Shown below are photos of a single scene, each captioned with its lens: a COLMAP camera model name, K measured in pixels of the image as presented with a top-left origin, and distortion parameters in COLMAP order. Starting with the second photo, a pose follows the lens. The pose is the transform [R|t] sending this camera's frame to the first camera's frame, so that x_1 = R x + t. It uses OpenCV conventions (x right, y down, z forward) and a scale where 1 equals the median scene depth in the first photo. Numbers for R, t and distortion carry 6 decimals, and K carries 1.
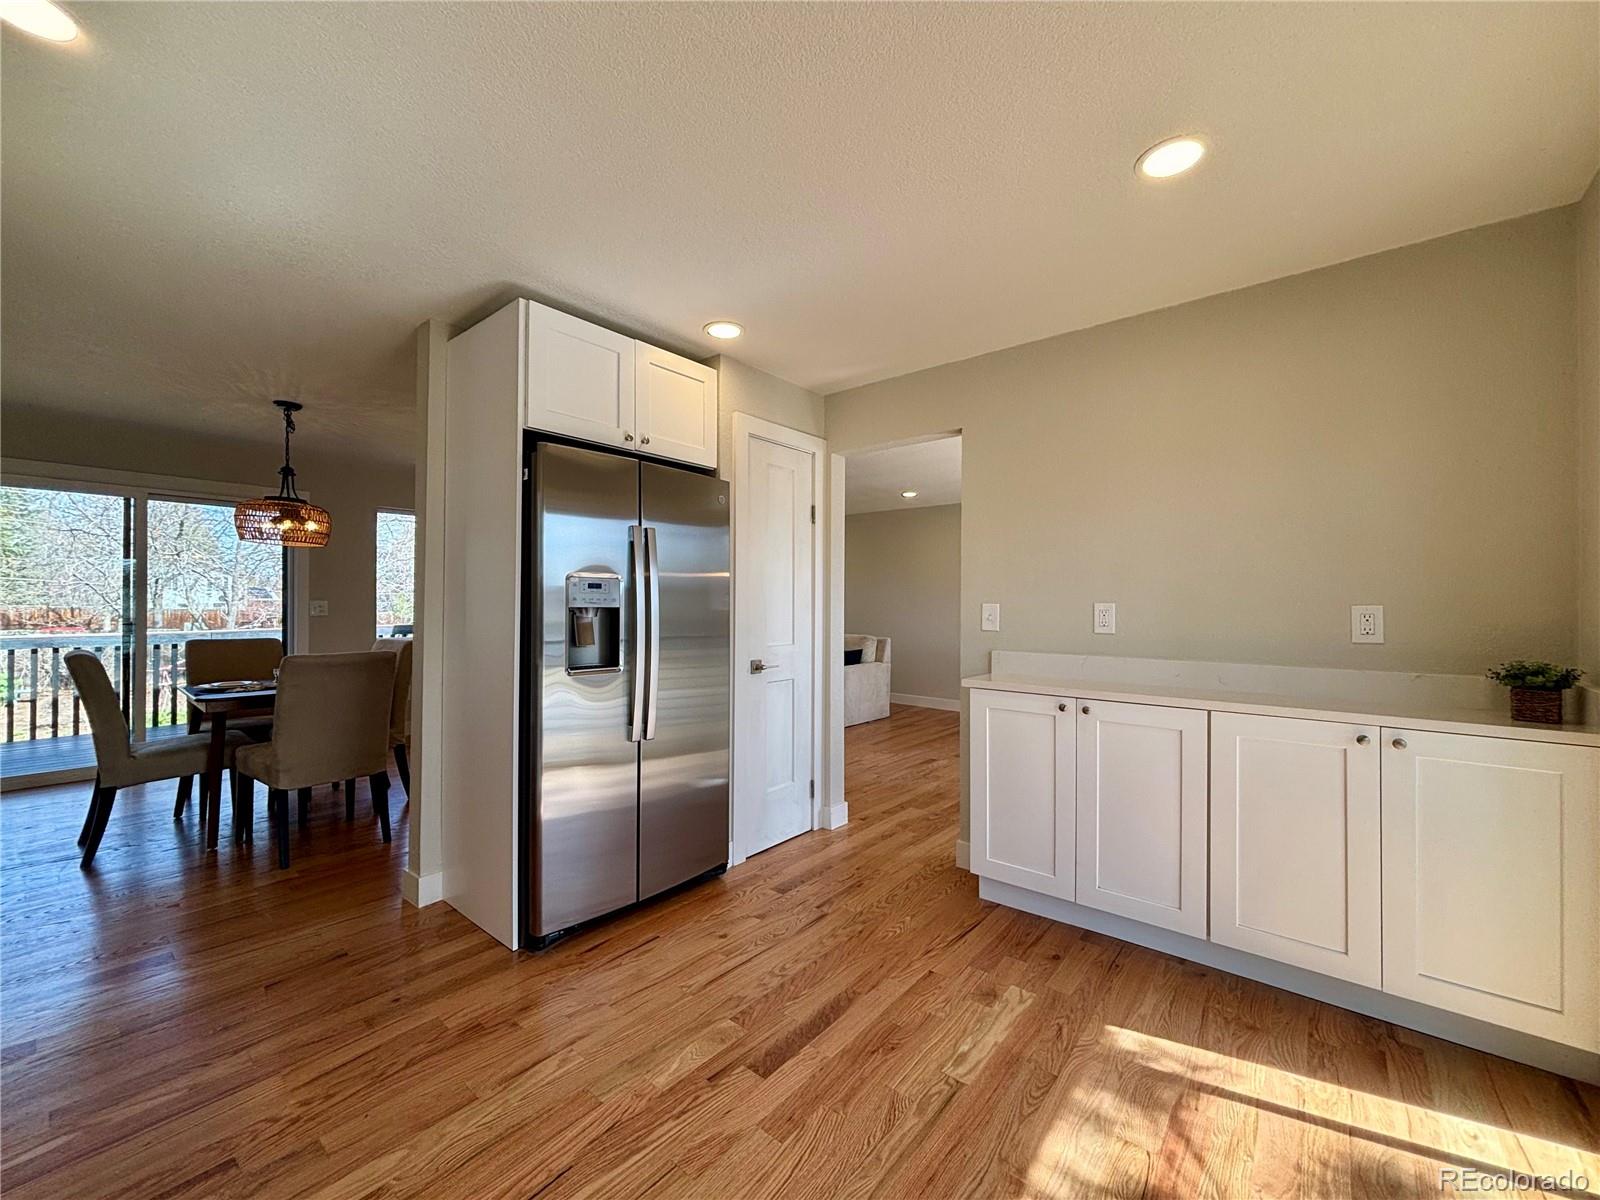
lens RADIAL K [[637.9, 0, 802.4], [0, 637.9, 596.8], [0, 0, 1]] dist [0.000384, 0.000084]
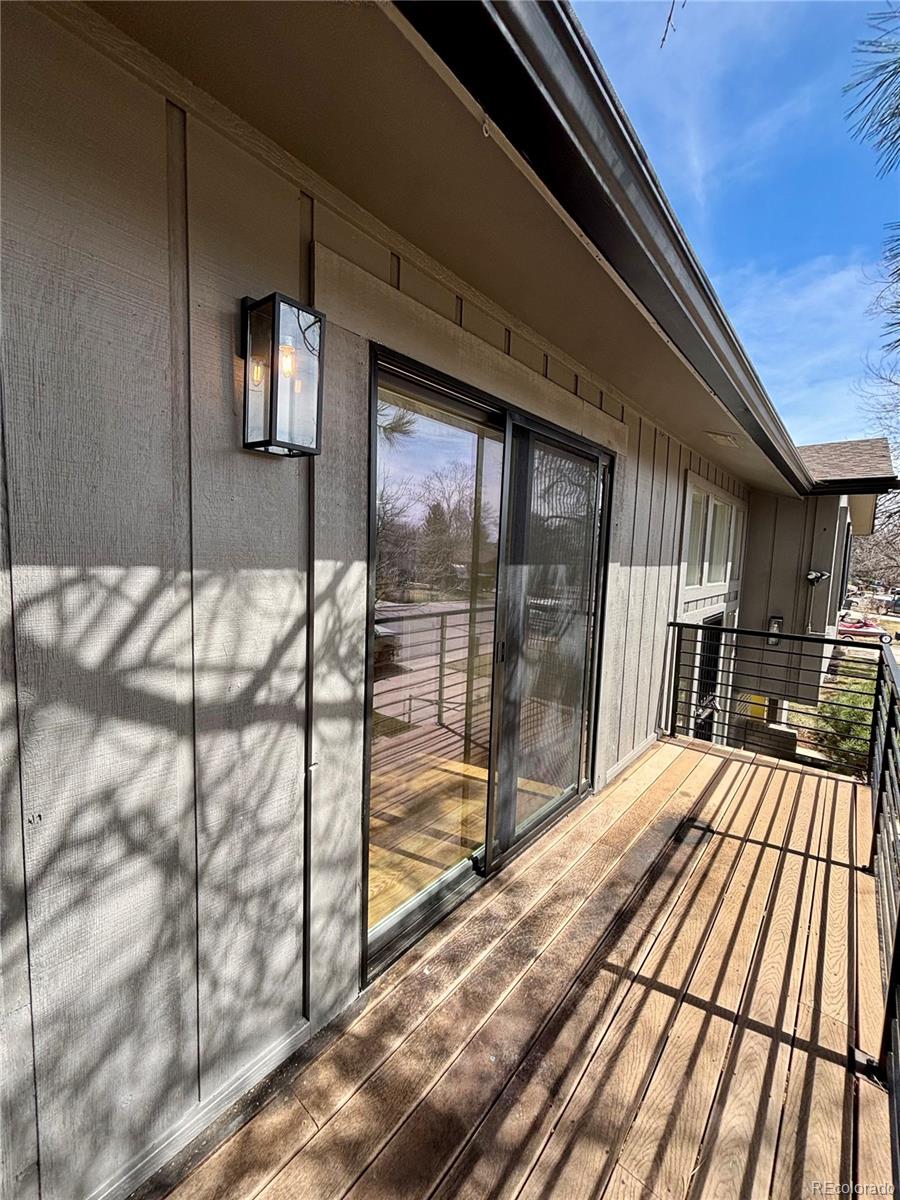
lens RADIAL K [[485.0, 0, 440.2], [0, 485.0, 602.7], [0, 0, 1]] dist [0.001122, 0.000227]
pose [[0.999302, 0.032406, -0.018606, 0.544004], [-0.029887, 0.992007, 0.122596, -0.112772], [0.022430, -0.121954, 0.992282, -0.708351]]
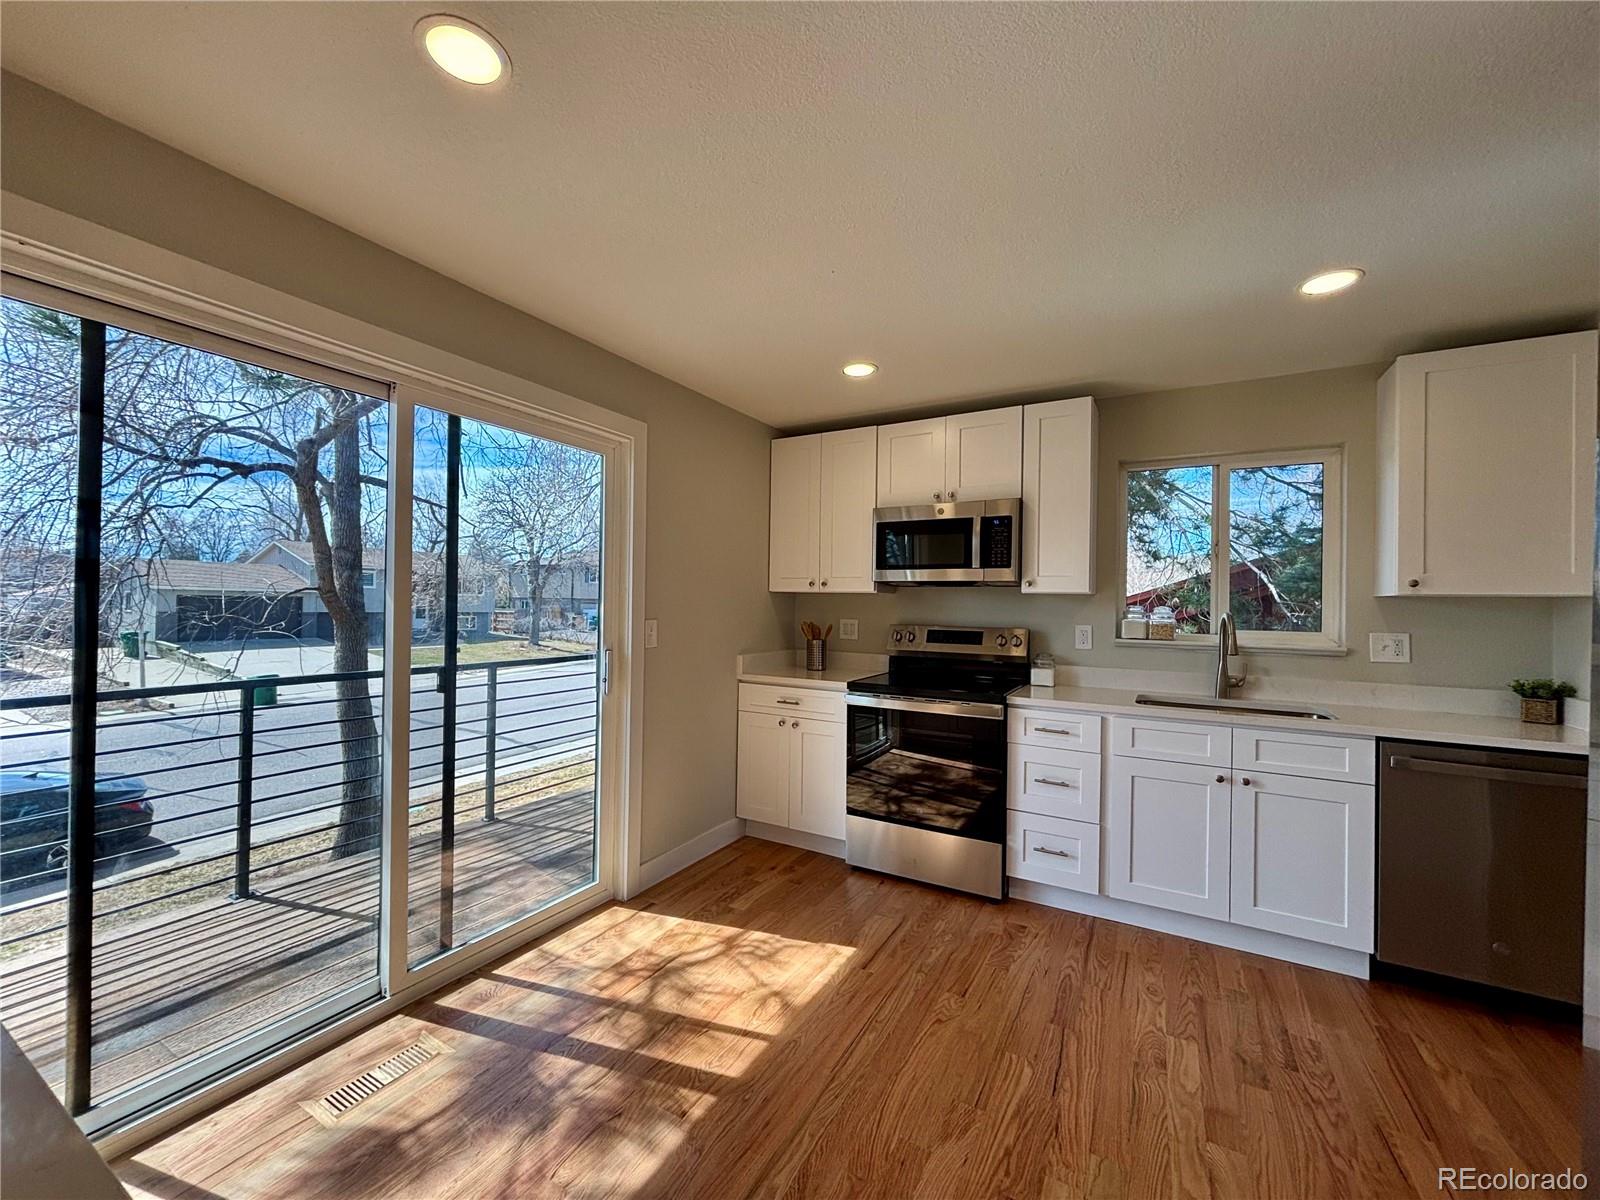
lens RADIAL K [[659.0, 0, 800.0], [0, 659.0, 600.0], [0, 0, 1]] dist [0.005726, -0.000003]
pose [[-0.984944, -0.024176, -0.171174, 0.251136], [-0.021492, 0.999616, -0.017513, -0.028032], [0.171531, -0.013570, -0.985085, 1.494215]]
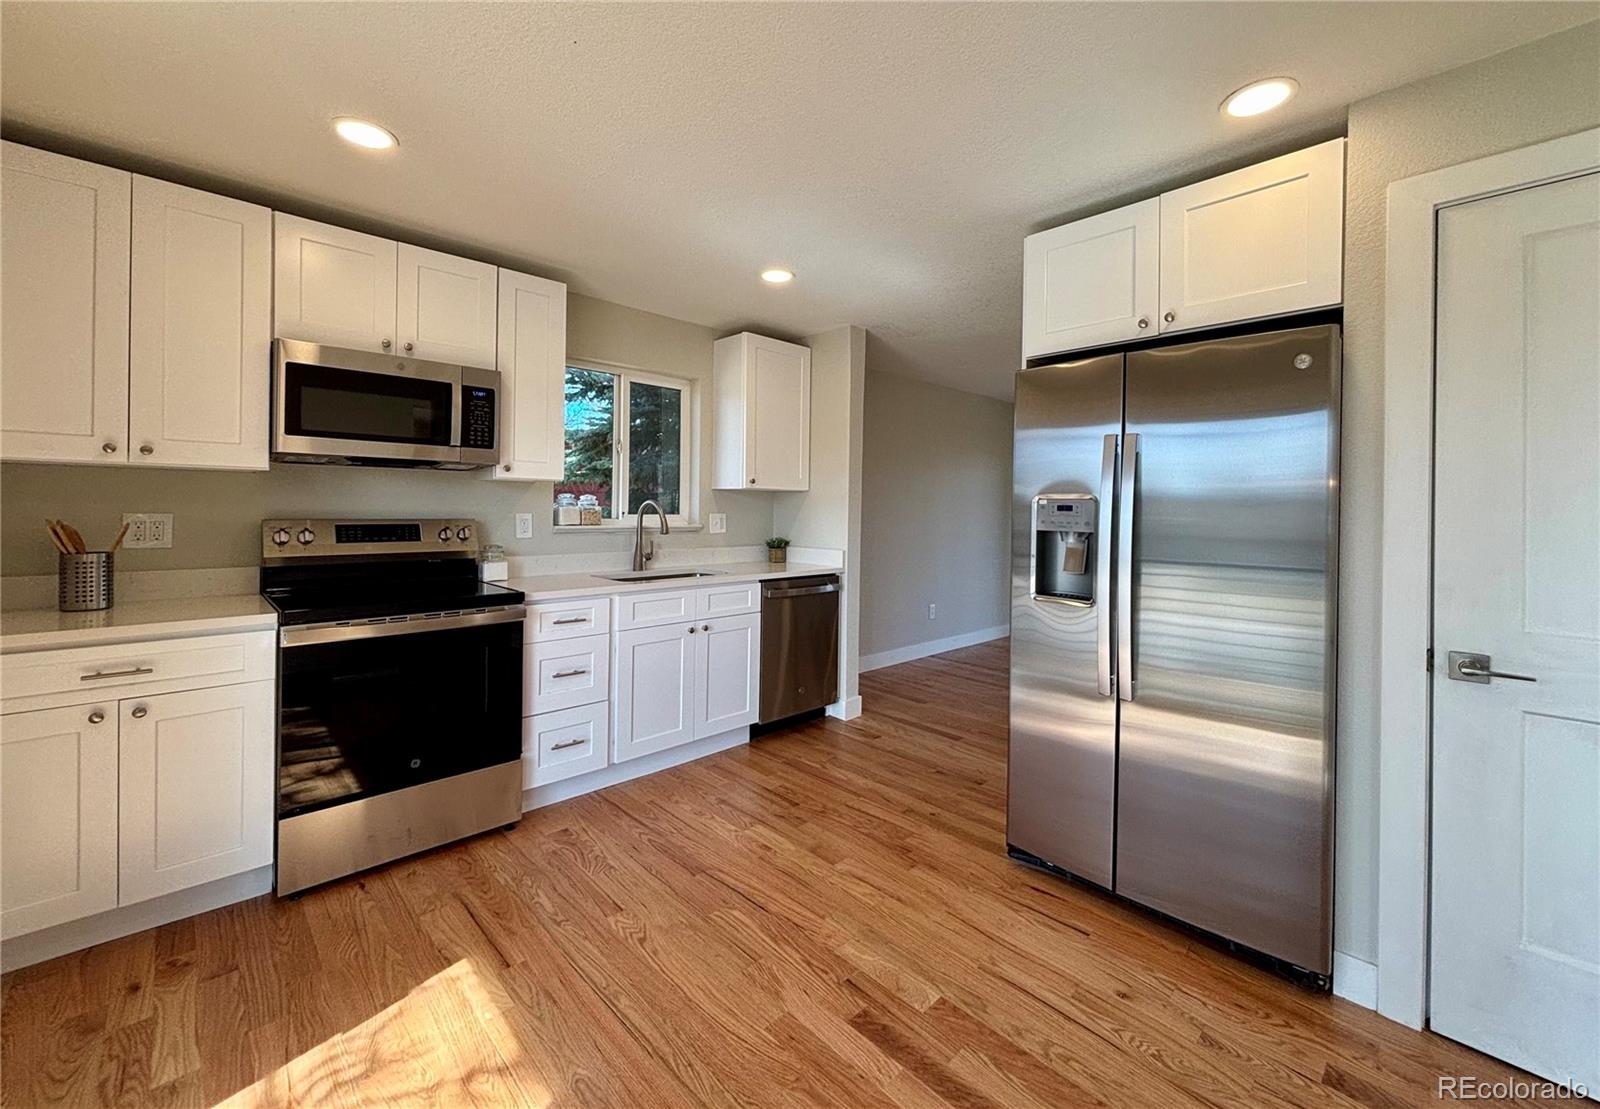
lens RADIAL K [[650.9, 0, 803.0], [0, 650.9, 506.1], [0, 0, 1]] dist [0.000008, 0.000080]
pose [[-0.109773, -0.012216, -0.993882, 0.757817], [-0.001549, 0.999925, -0.012119, -0.008985], [0.993955, 0.000210, -0.109784, 0.844675]]
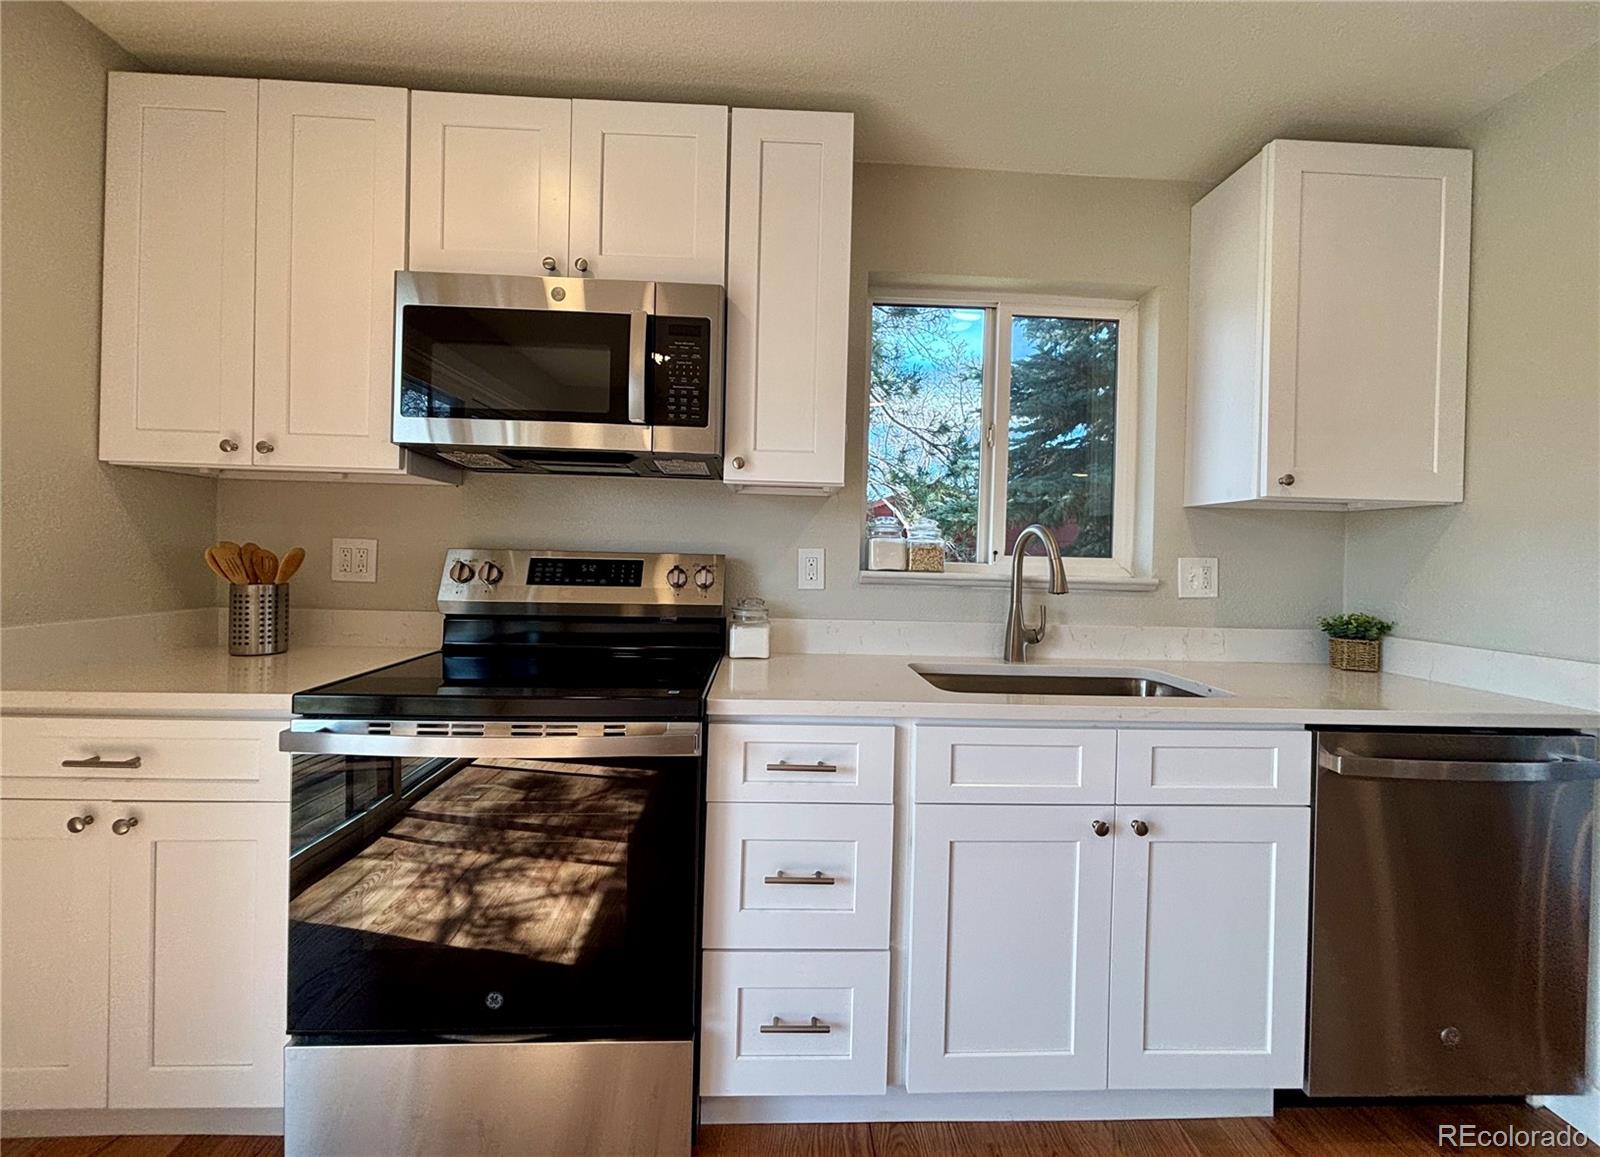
lens RADIAL K [[644.2, 0, 802.3], [0, 644.2, 555.1], [0, 0, 1]] dist [0.000950, -0.000184]
pose [[-0.740218, -0.026538, -0.671844, -0.085012], [-0.023041, 0.999635, -0.014100, 0.013043], [0.671973, 0.005043, -0.740559, 0.686992]]
